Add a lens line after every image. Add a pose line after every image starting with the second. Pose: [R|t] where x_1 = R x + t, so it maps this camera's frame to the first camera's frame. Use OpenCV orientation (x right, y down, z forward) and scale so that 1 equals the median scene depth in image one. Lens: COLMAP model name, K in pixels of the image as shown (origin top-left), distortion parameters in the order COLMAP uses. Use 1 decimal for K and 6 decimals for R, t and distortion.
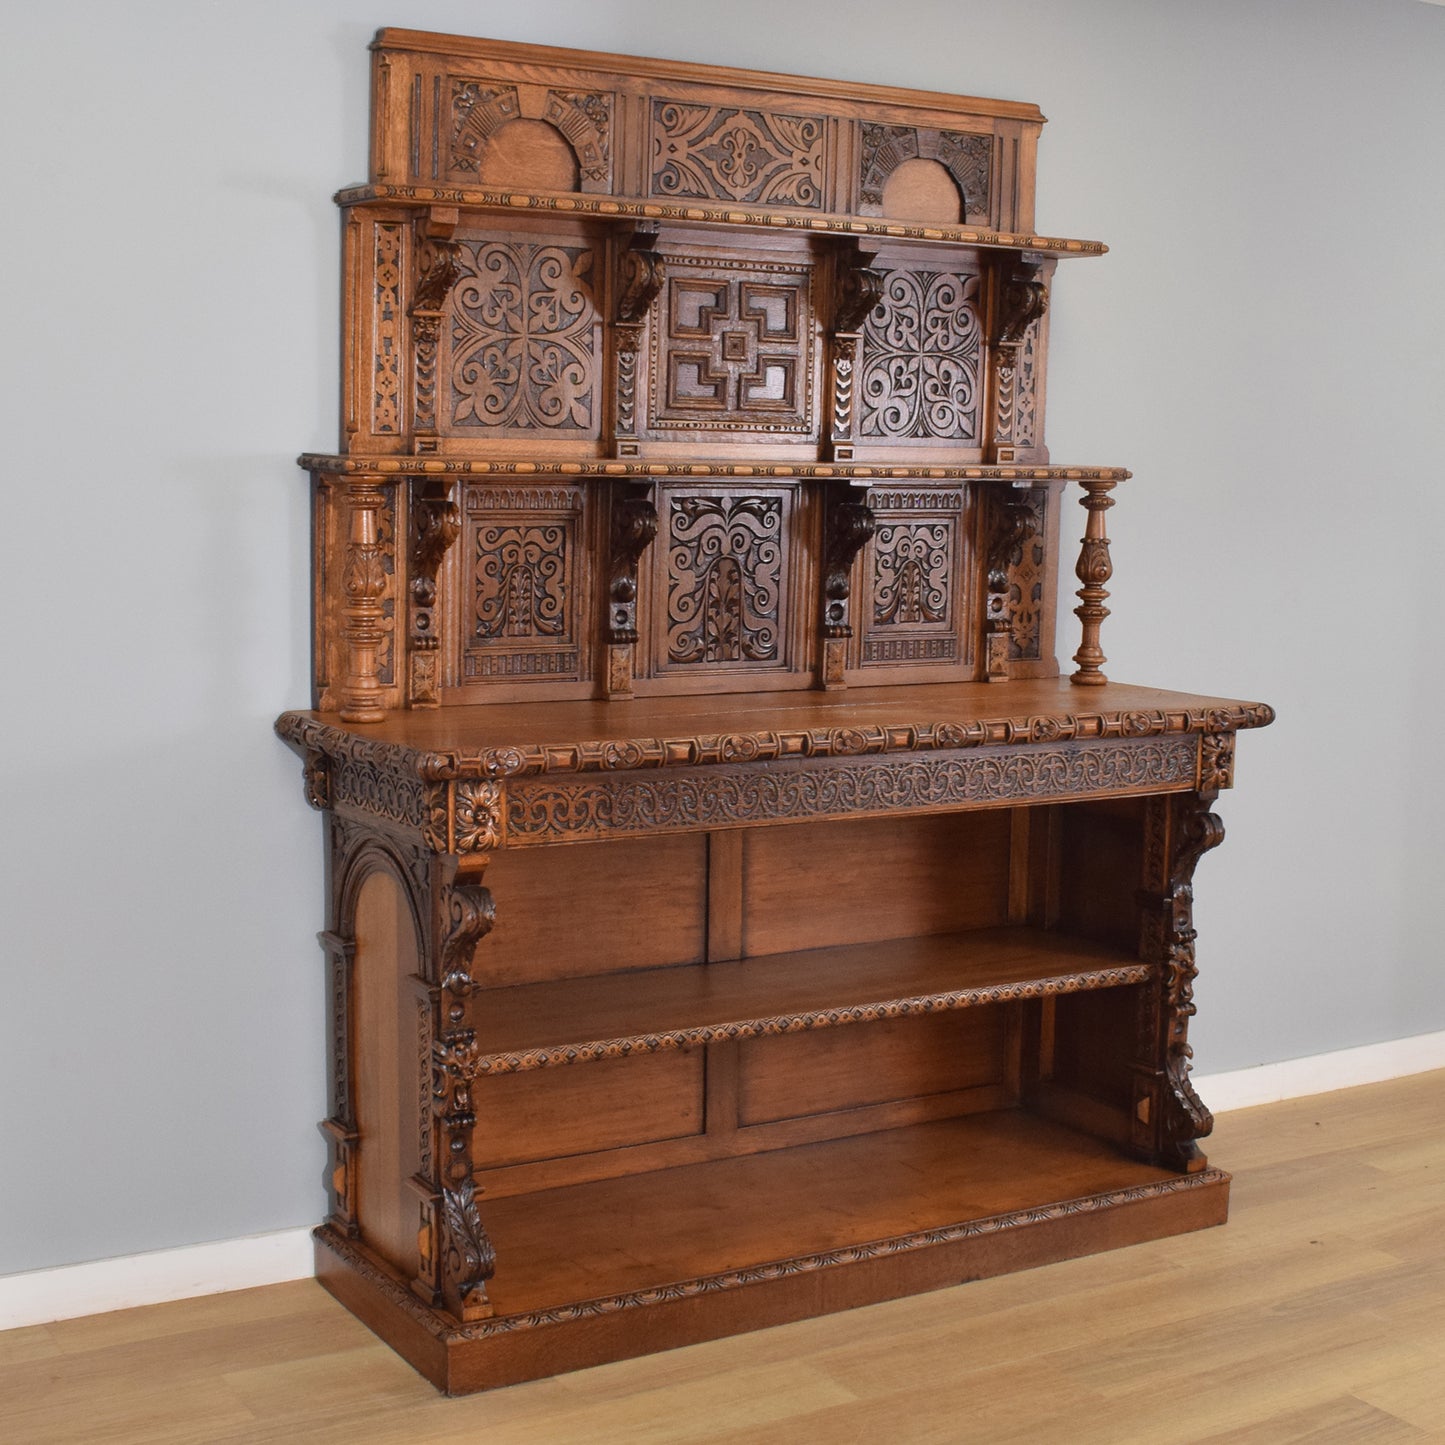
lens RADIAL K [[2229.3, 0, 722.5], [0, 2229.3, 722.5], [0, 0, 1]] dist [-0.077614, -0.056586]
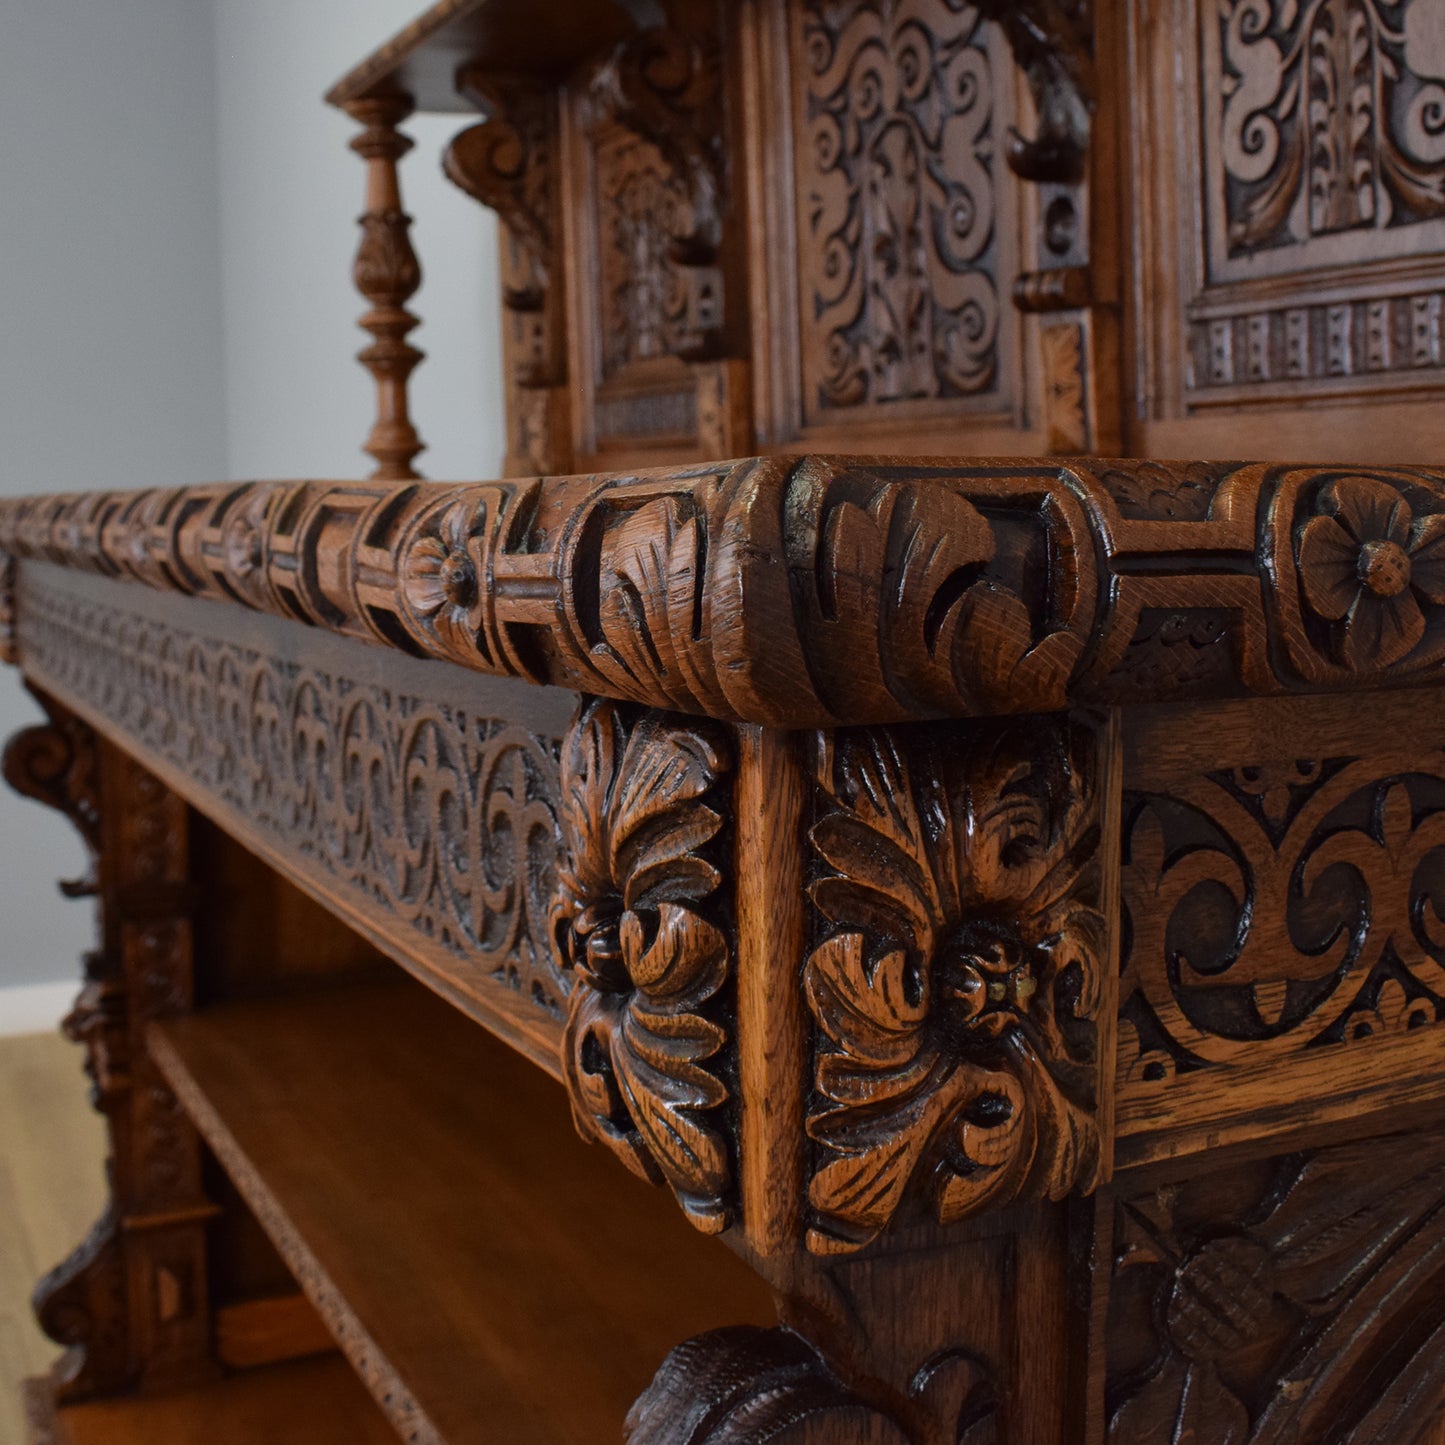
lens RADIAL K [[1873.3, 0, 673.4], [0, 1873.3, 663.7], [0, 0, 1]] dist [-0.105231, 0.024401]
pose [[-0.108092, 0.073978, -0.991385, 0.330338], [-0.106187, 0.990663, 0.085502, -0.006725], [0.988454, 0.114514, -0.099227, 1.036415]]
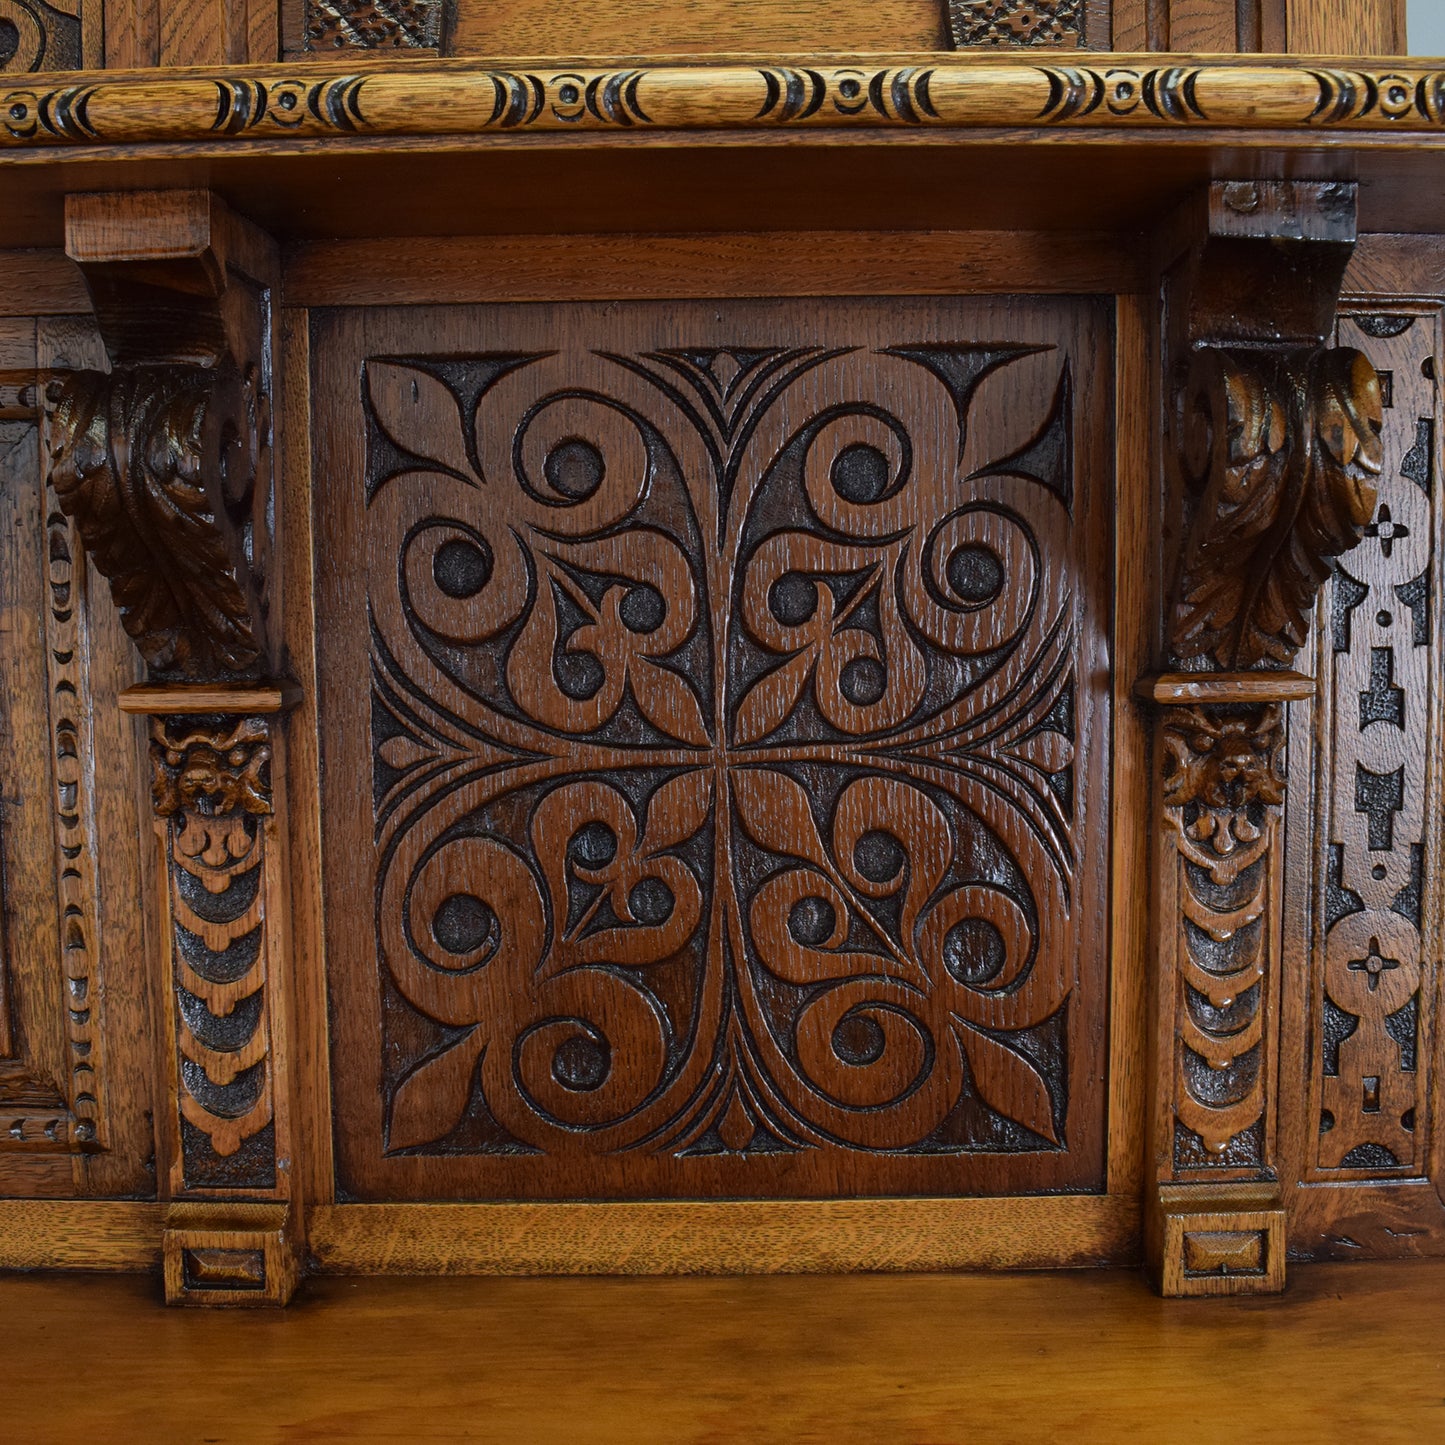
lens RADIAL K [[1658.2, 0, 722.5], [0, 1658.2, 722.5], [0, 0, 1]] dist [-0.099220, 0.013948]
pose [[0.852147, 0.005774, -0.523271, 0.180720], [-0.038125, 0.997967, -0.051076, -0.172699], [0.521912, 0.063474, 0.850634, 0.933615]]
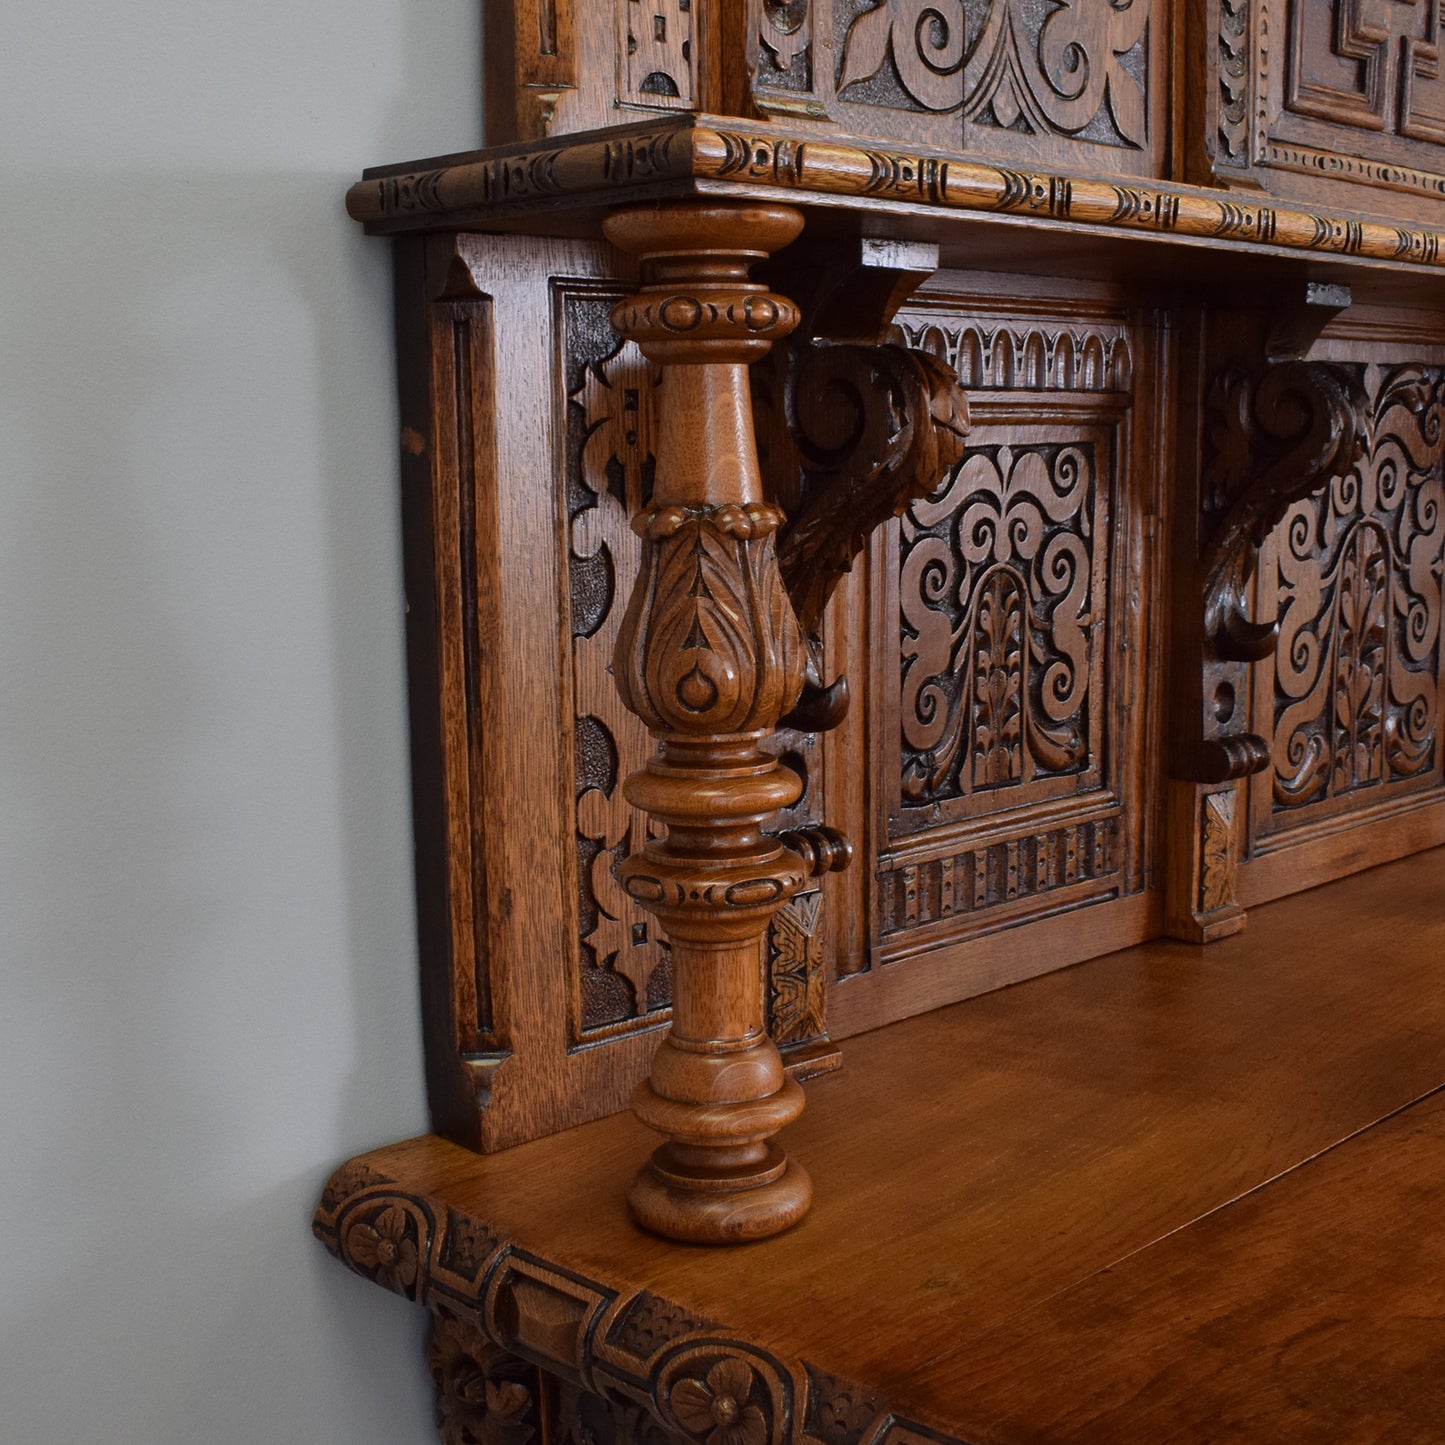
lens RADIAL K [[2010.3, 0, 722.5], [0, 2010.3, 722.5], [0, 0, 1]] dist [-0.091906, -0.006138]
pose [[0.974224, -0.069337, 0.214662, -0.188161], [0.066705, 0.997582, 0.019490, -0.055374], [-0.215494, -0.004668, 0.976494, 0.710969]]
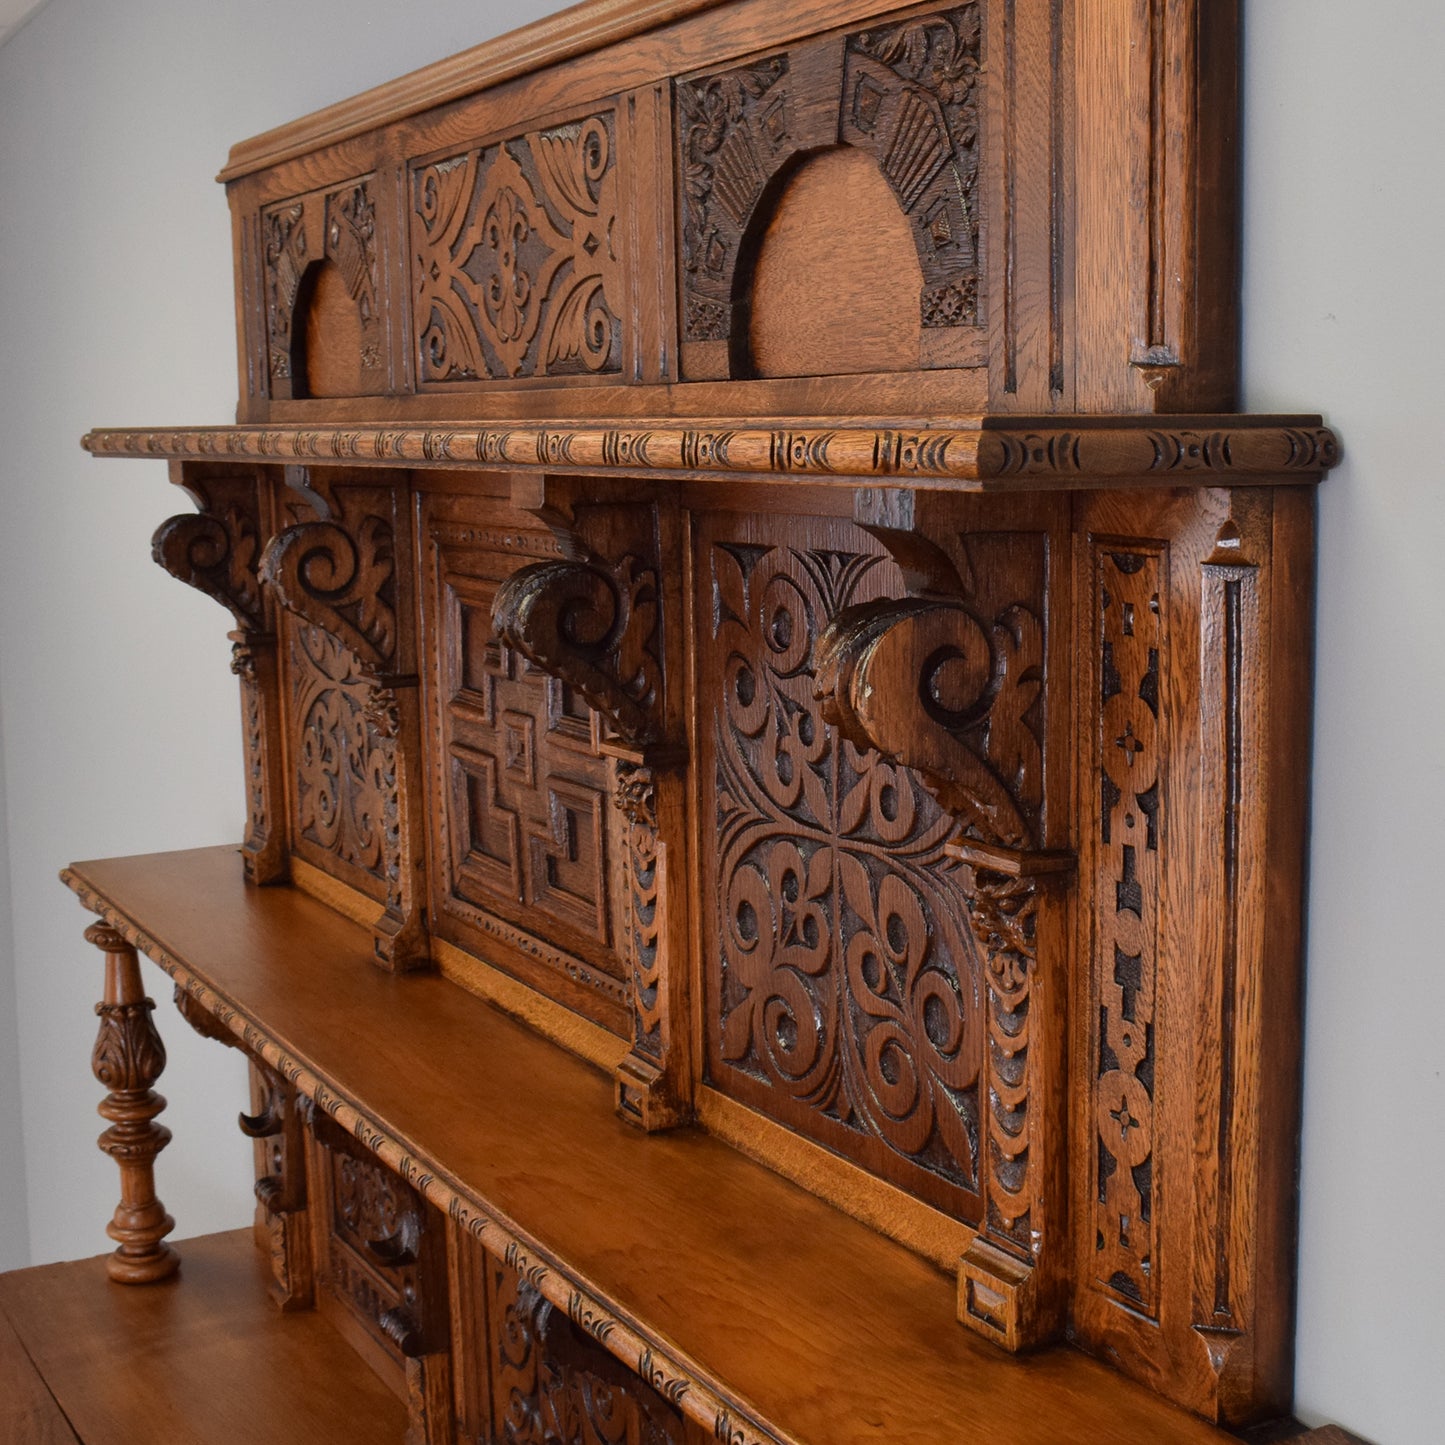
lens RADIAL K [[2162.7, 0, 878.6], [0, 2162.7, 719.1], [0, 0, 1]] dist [-0.104718, 0.021958]
pose [[0.016500, 0.112730, -0.993489, 0.387553], [-0.127607, 0.985736, 0.109731, -0.227147], [0.991688, 0.124965, 0.030650, 1.066404]]
